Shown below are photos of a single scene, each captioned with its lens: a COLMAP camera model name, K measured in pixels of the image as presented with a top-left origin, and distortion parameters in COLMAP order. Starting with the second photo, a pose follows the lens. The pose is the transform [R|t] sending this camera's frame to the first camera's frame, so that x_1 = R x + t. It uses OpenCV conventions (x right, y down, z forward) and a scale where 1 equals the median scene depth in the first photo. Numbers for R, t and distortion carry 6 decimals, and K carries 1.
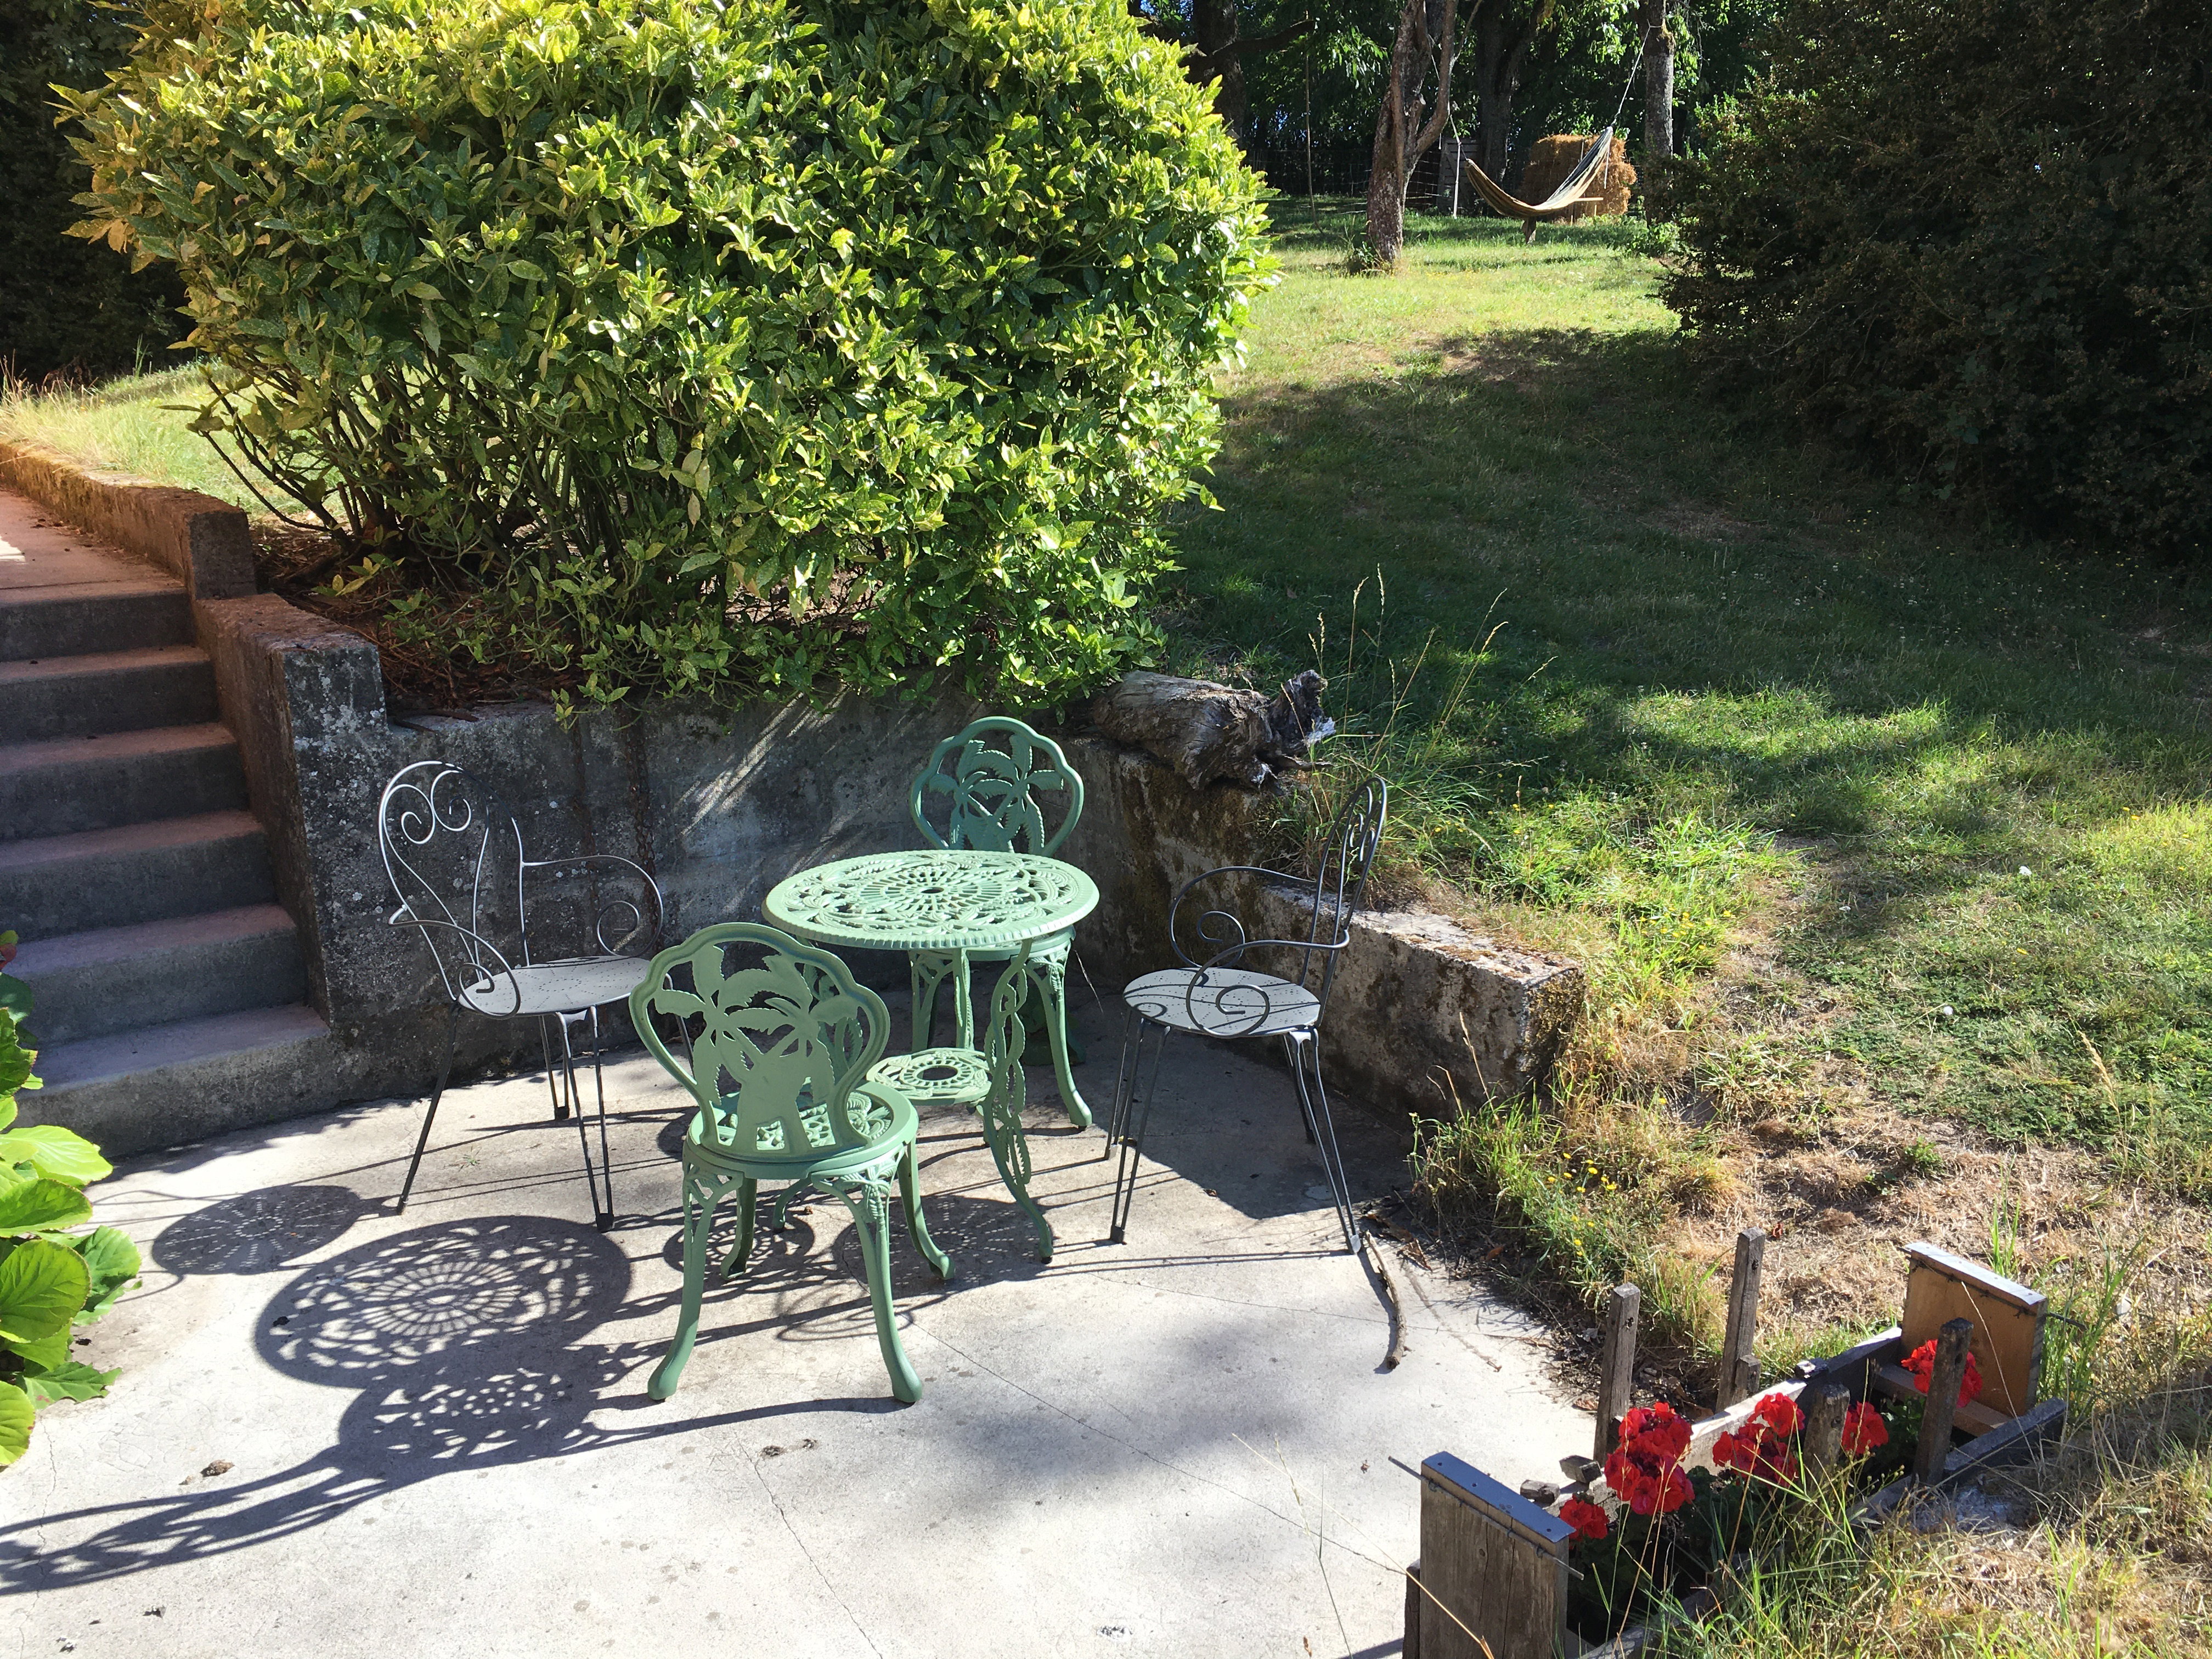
lens RADIAL K [[1898.9, 0, 1108.4], [0, 1898.9, 841.4], [0, 0, 1]] dist [0.064482, -0.035022]
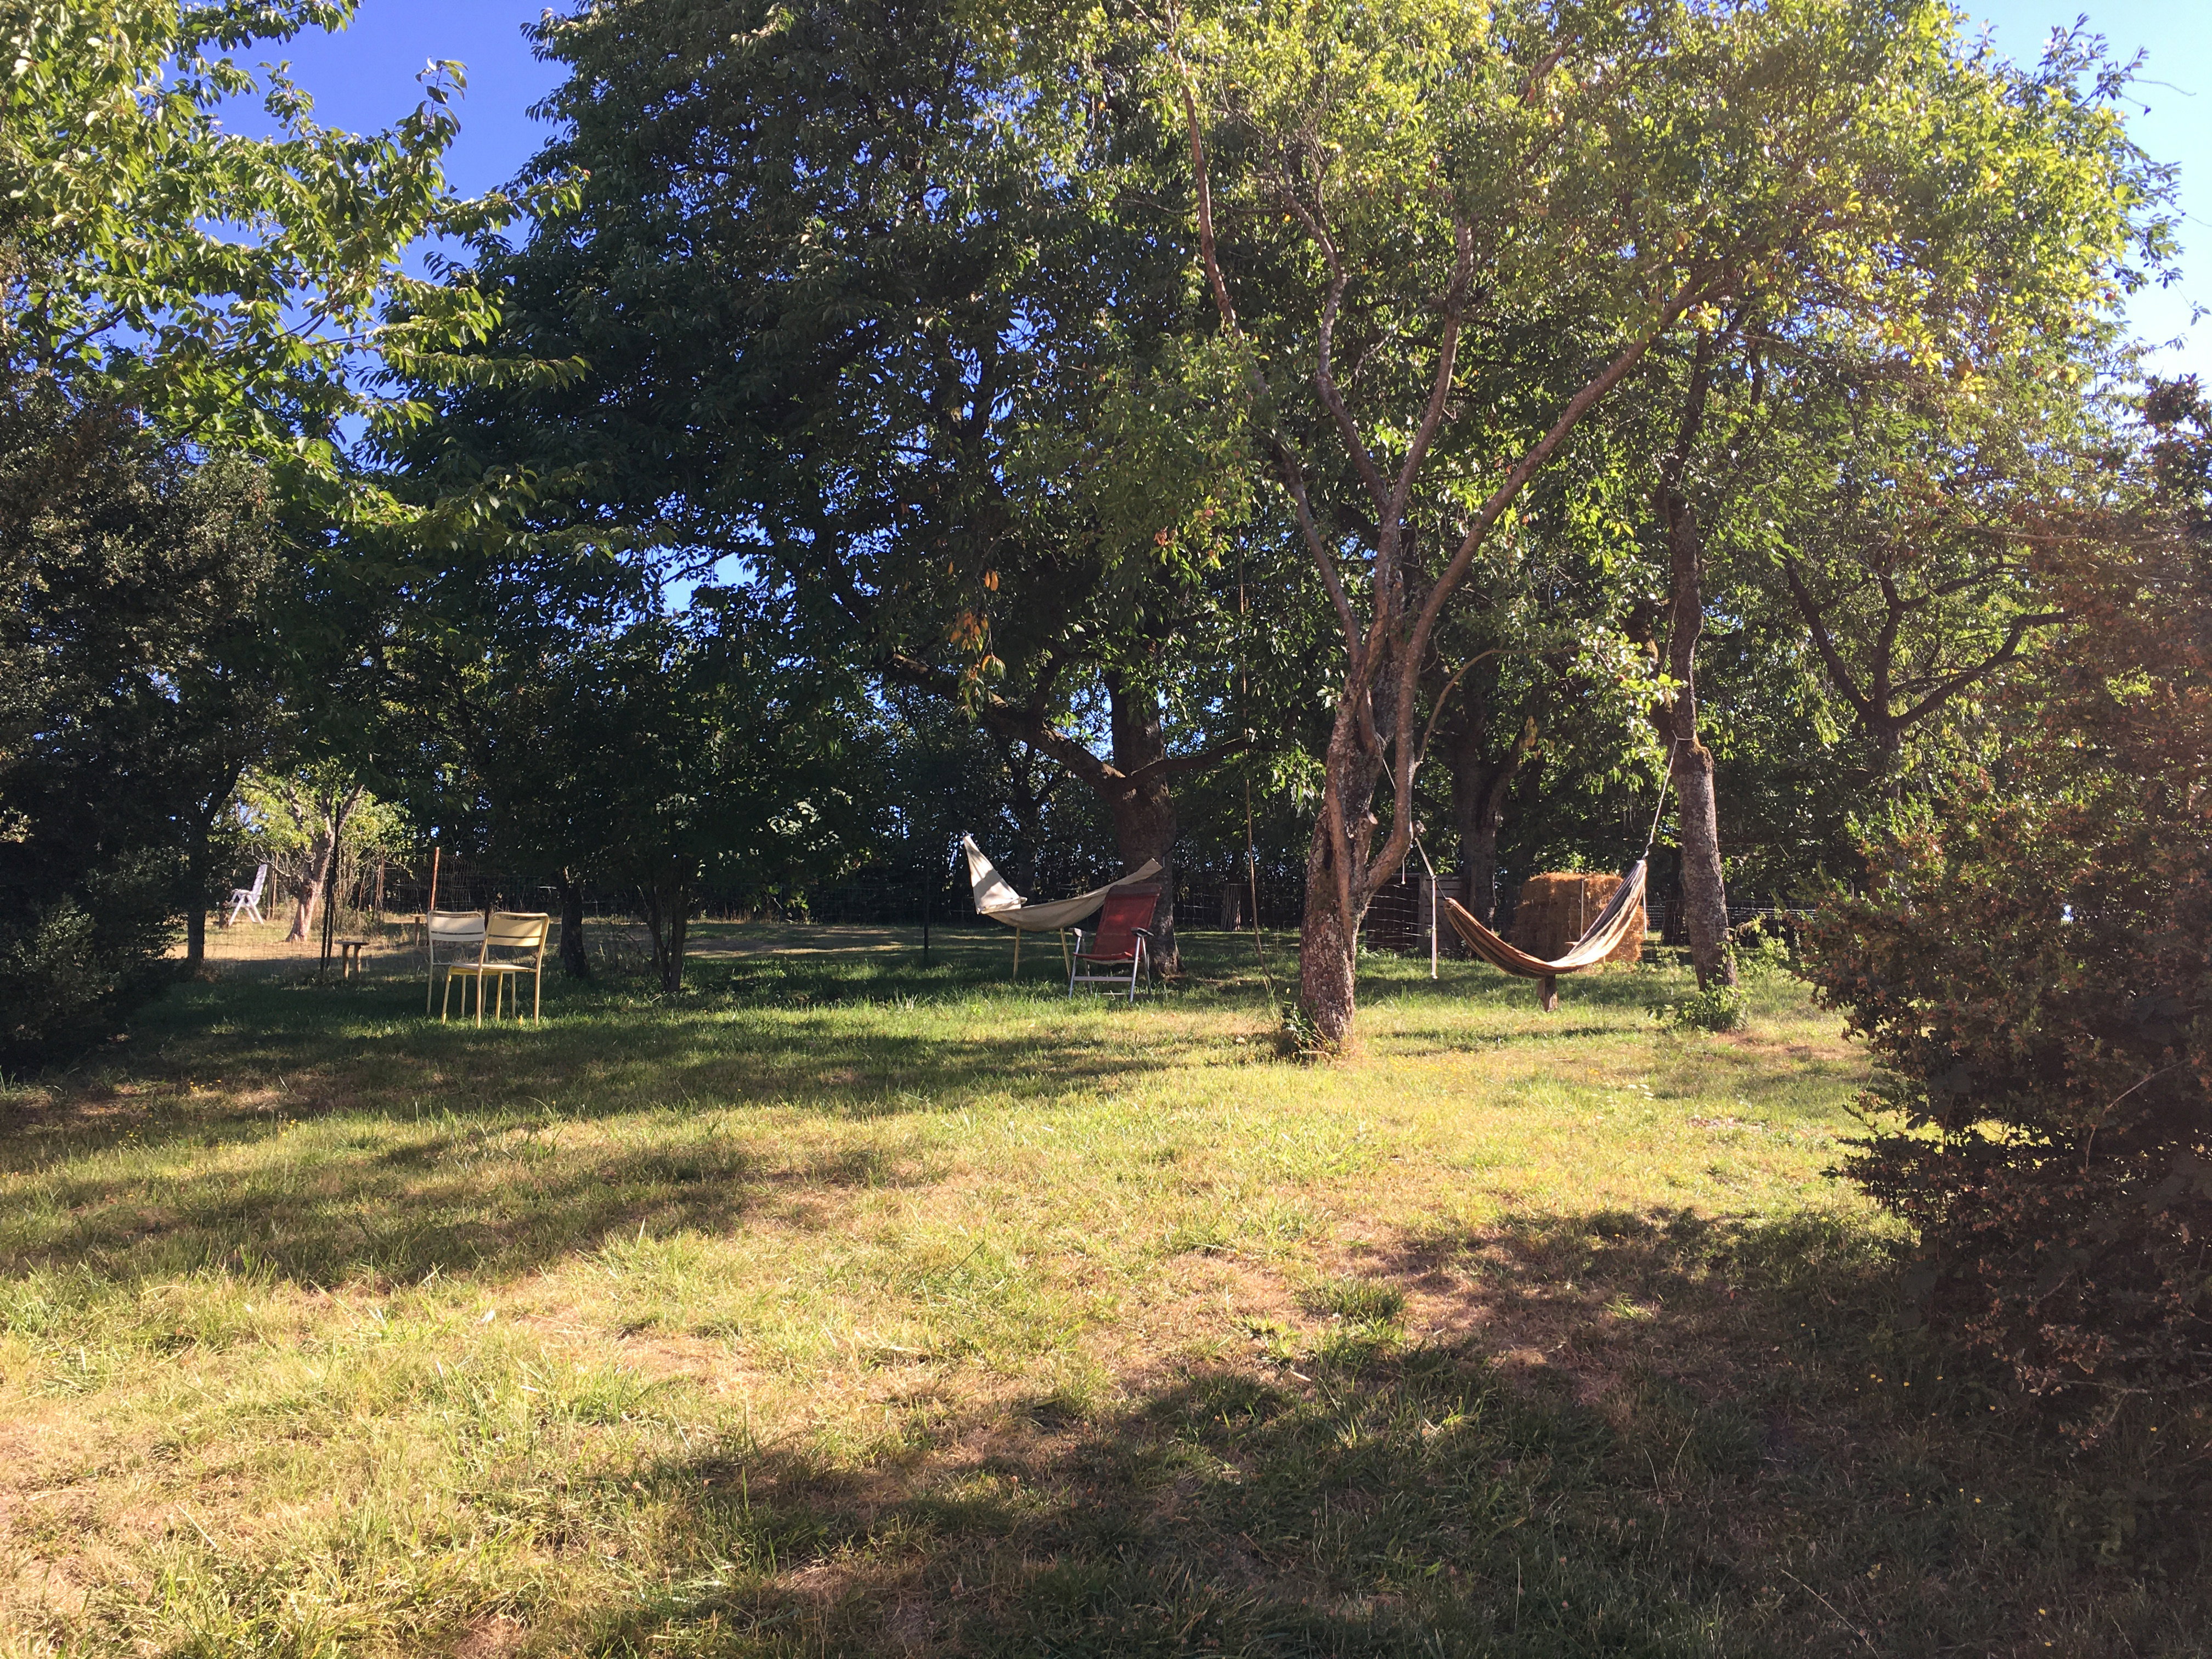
lens RADIAL K [[1898.9, 0, 1098.5], [0, 1898.9, 829.4], [0, 0, 1]] dist [0.064482, -0.035022]
pose [[0.999905, 0.009353, -0.010150, 0.075367], [-0.012420, 0.930471, -0.366154, -0.136643], [0.006019, 0.366245, 0.930499, 0.380699]]
